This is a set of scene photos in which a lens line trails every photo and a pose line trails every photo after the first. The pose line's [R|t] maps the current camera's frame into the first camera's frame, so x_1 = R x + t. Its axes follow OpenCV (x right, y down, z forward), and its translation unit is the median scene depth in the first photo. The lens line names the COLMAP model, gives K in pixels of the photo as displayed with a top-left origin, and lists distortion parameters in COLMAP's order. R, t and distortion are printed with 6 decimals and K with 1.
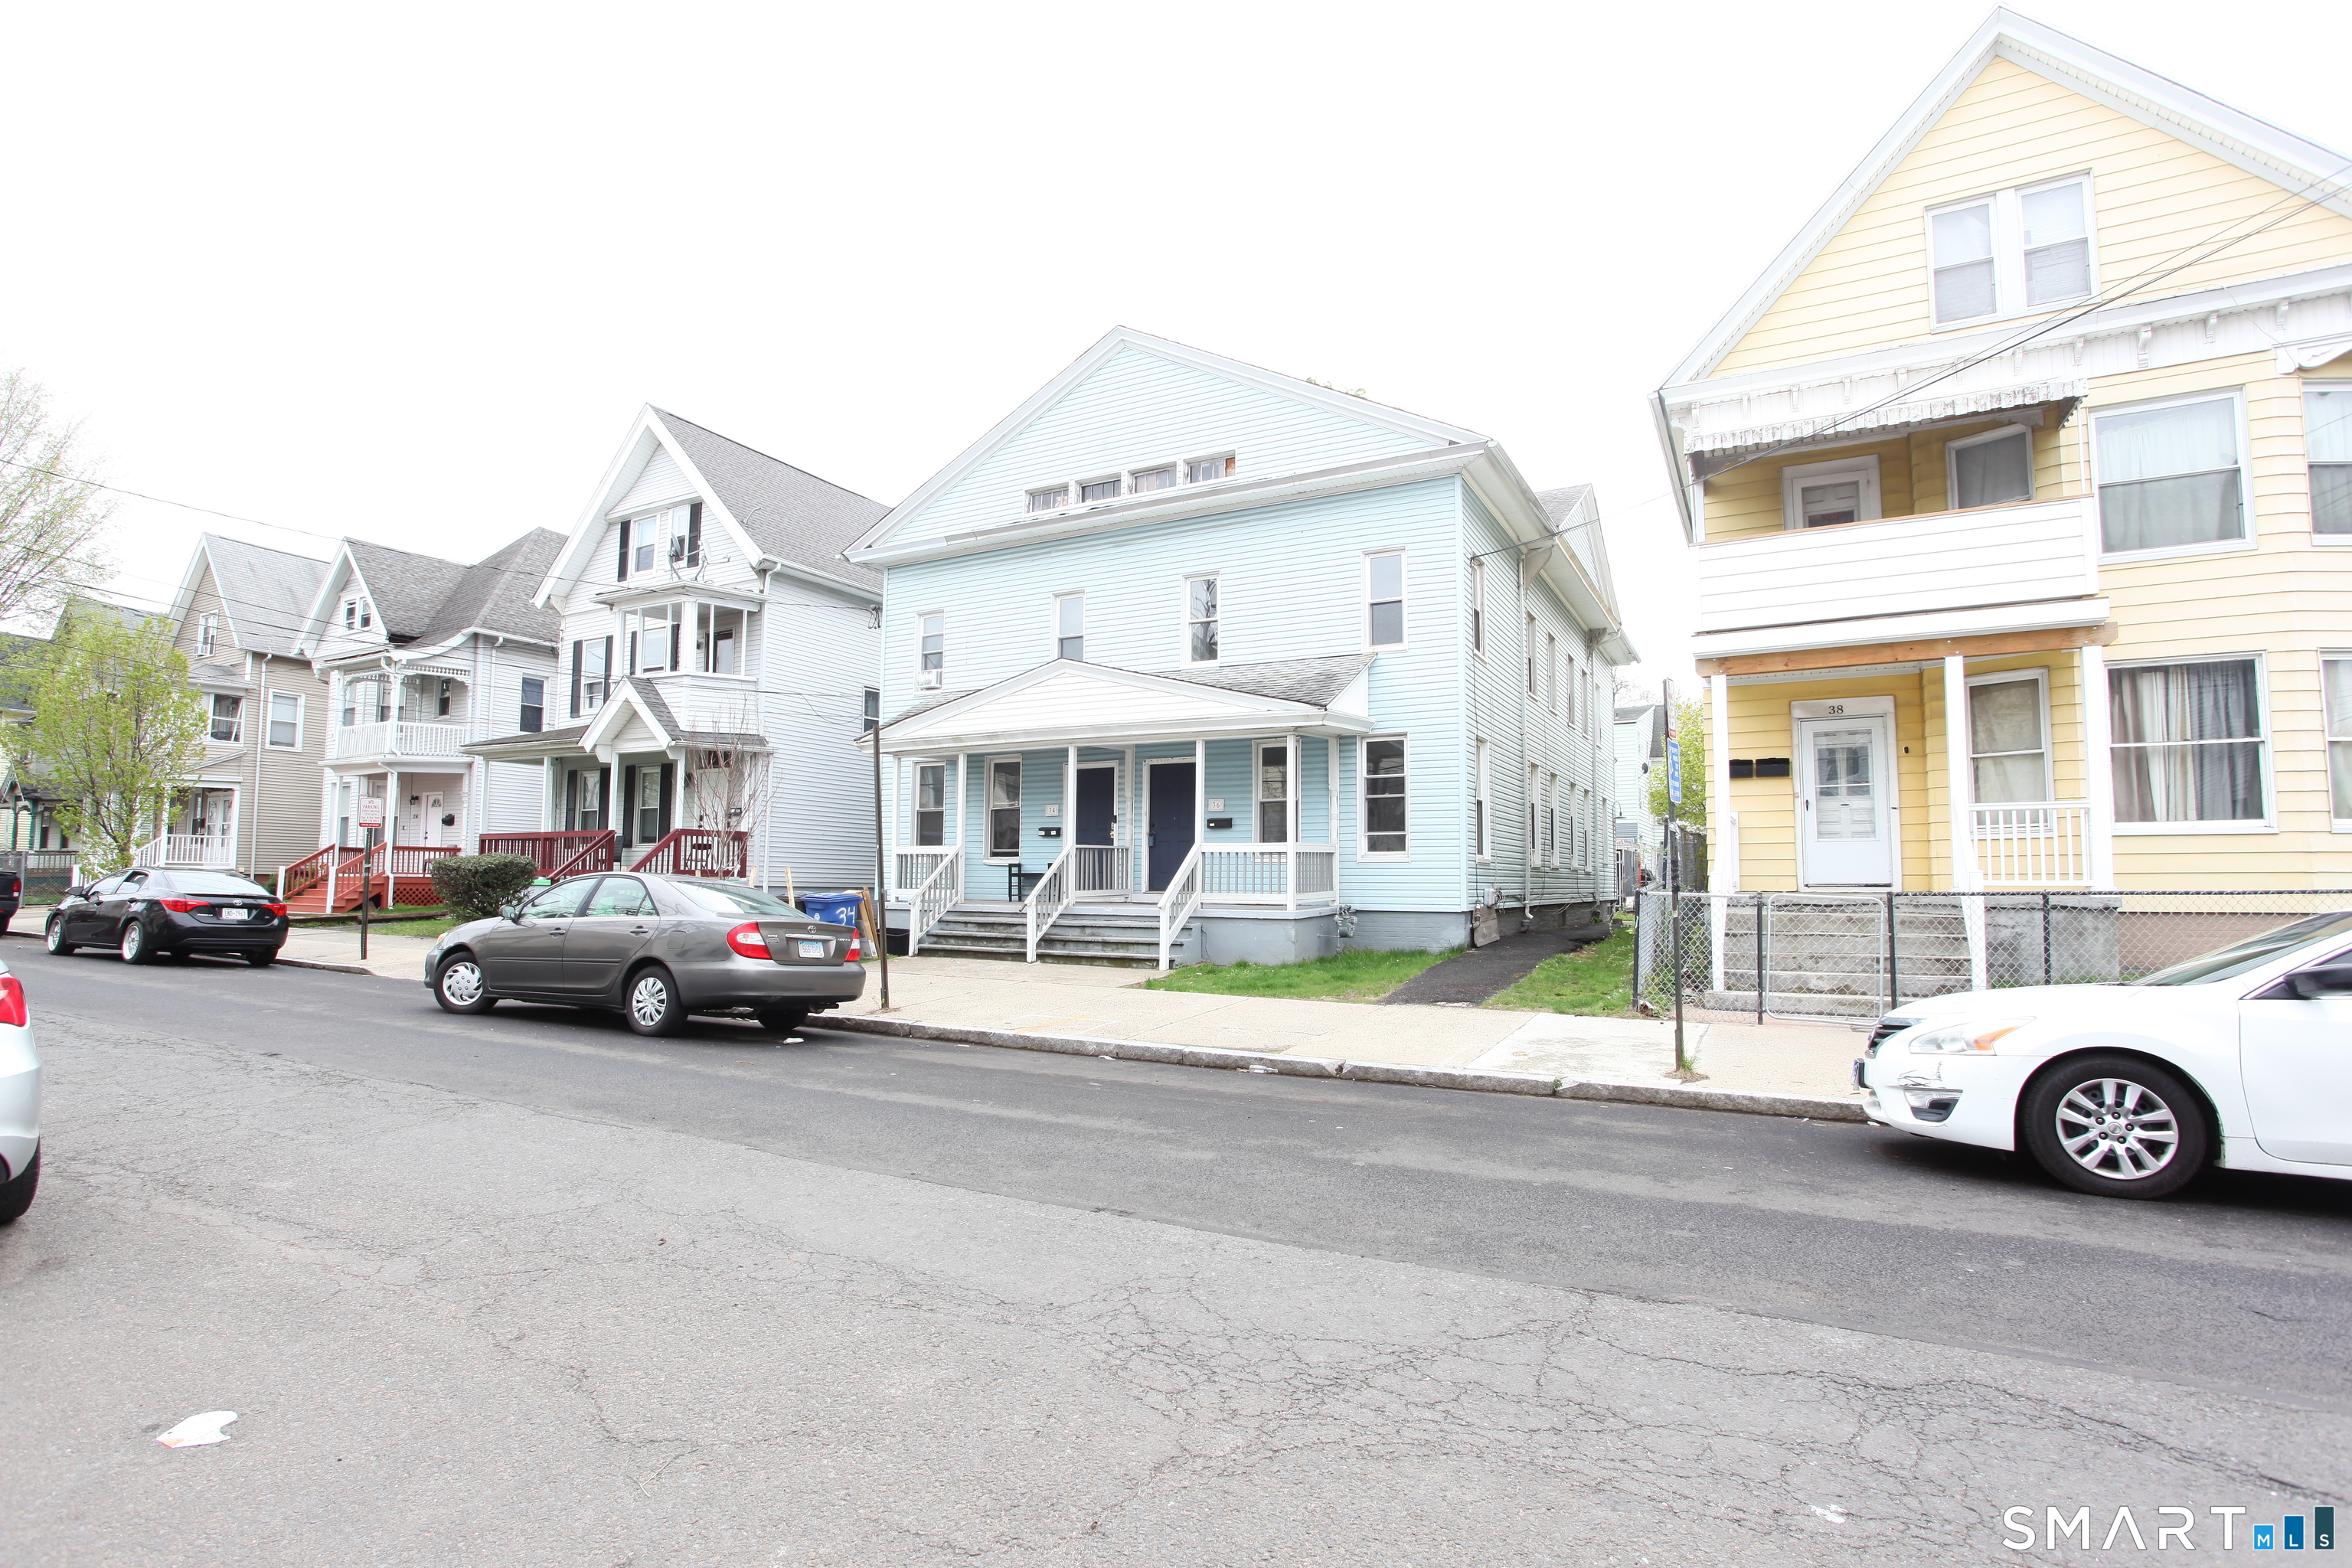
lens RADIAL K [[1155.7, 0, 1158.9], [0, 1155.7, 812.8], [0, 0, 1]] dist [-0.058839, 0.018533]
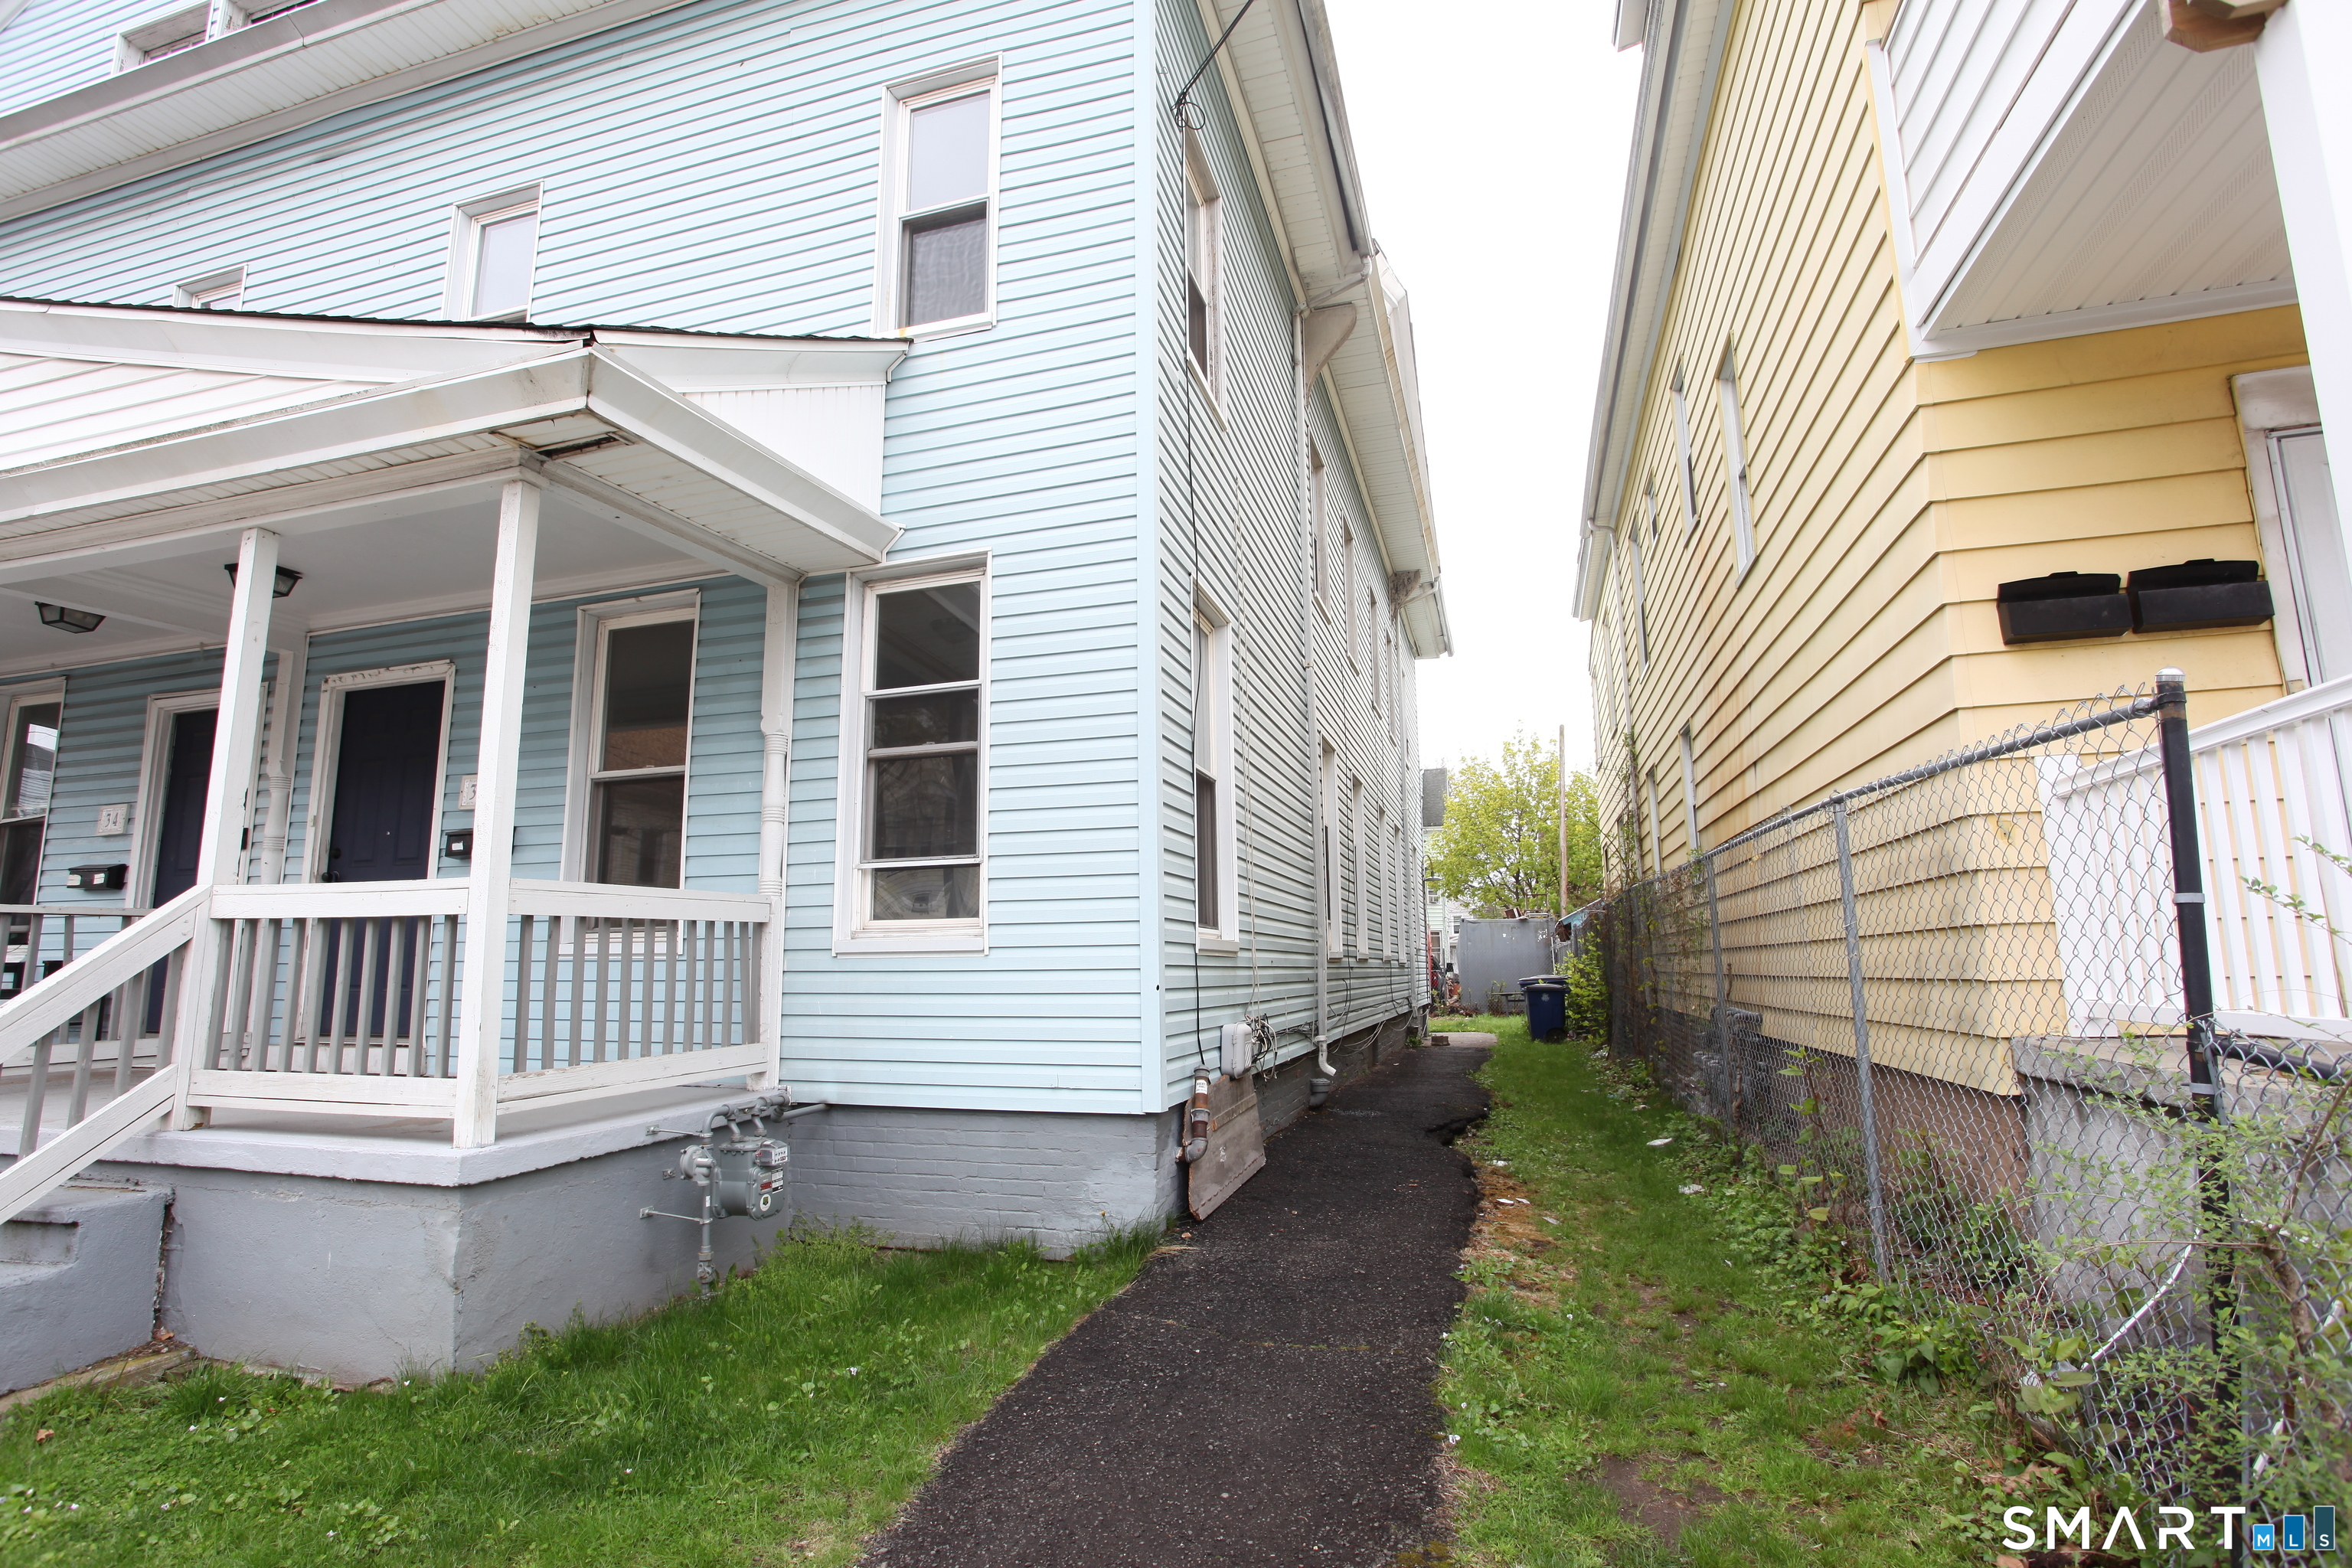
lens RADIAL K [[1155.7, 0, 1155.0], [0, 1155.7, 798.6], [0, 0, 1]] dist [-0.058839, 0.018533]
pose [[0.979853, 0.013472, 0.199267, 0.203836], [0.004443, 0.996005, -0.089183, 0.030414], [-0.199672, 0.088271, 0.975879, 0.695030]]
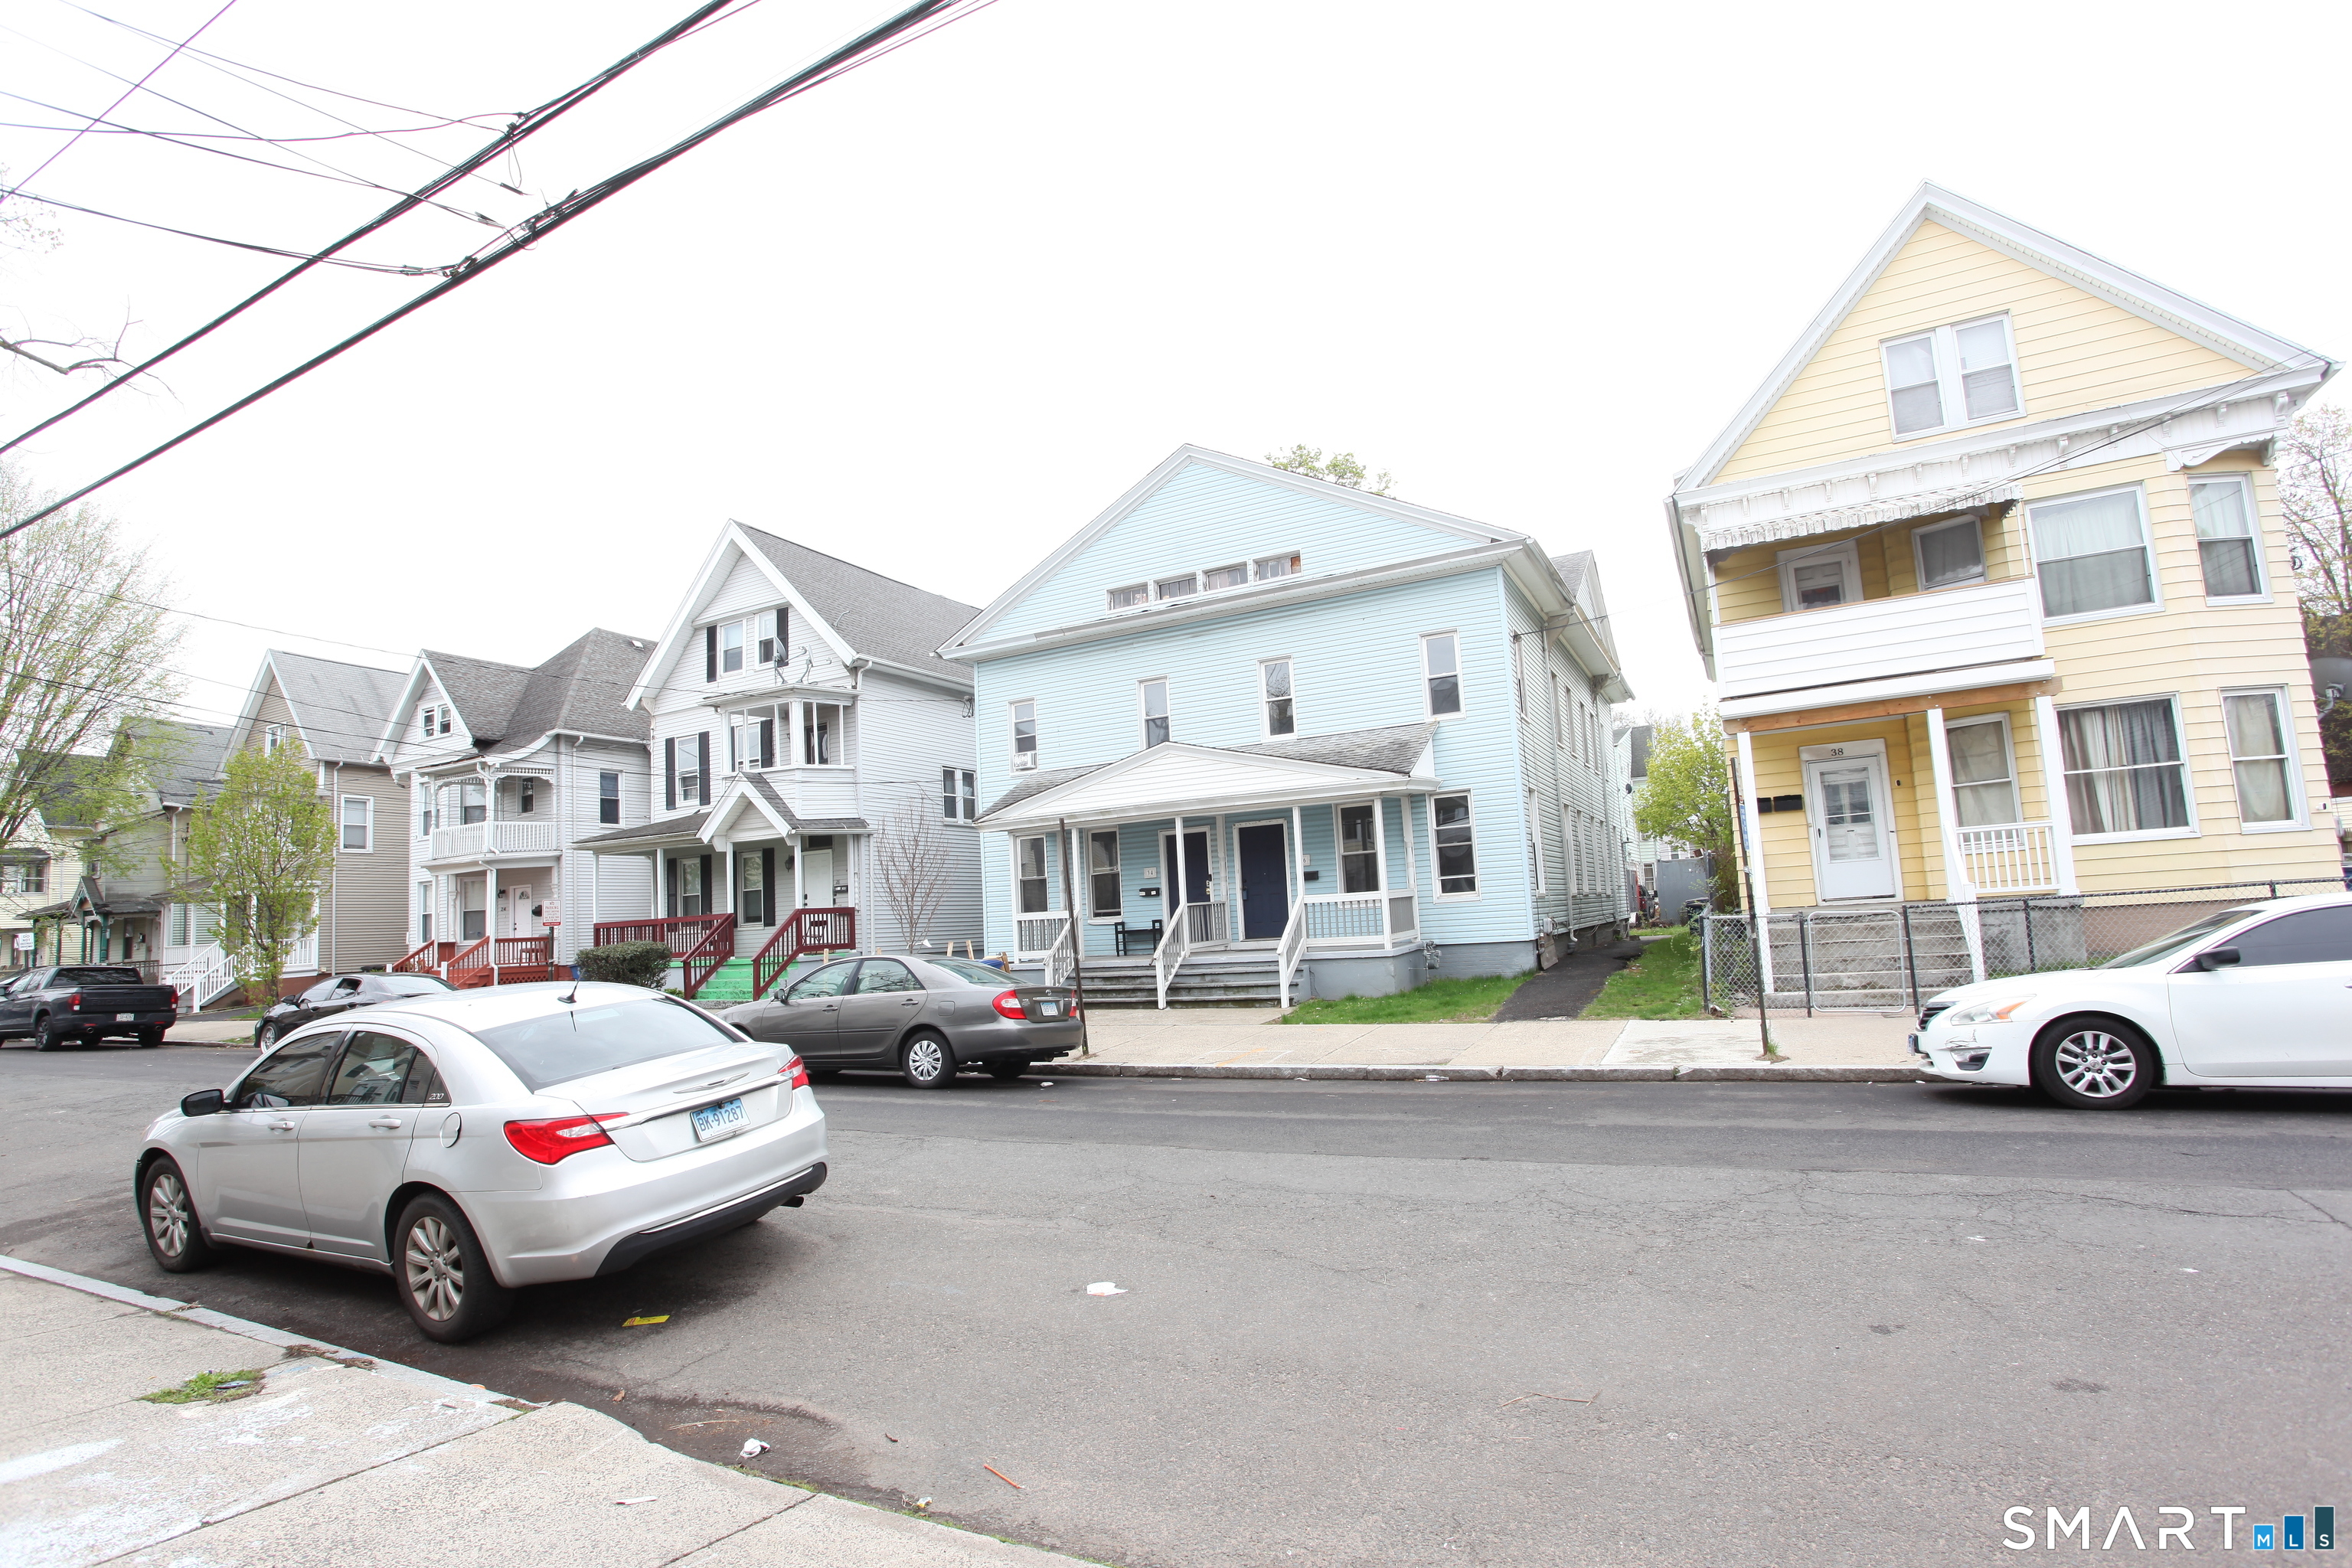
lens RADIAL K [[1155.7, 0, 1163.0], [0, 1155.7, 810.0], [0, 0, 1]] dist [-0.058839, 0.018533]
pose [[0.997776, -0.059790, 0.029462, -0.132290], [0.060856, 0.997471, -0.036717, -0.025229], [-0.027192, 0.038428, 0.998891, -0.152406]]
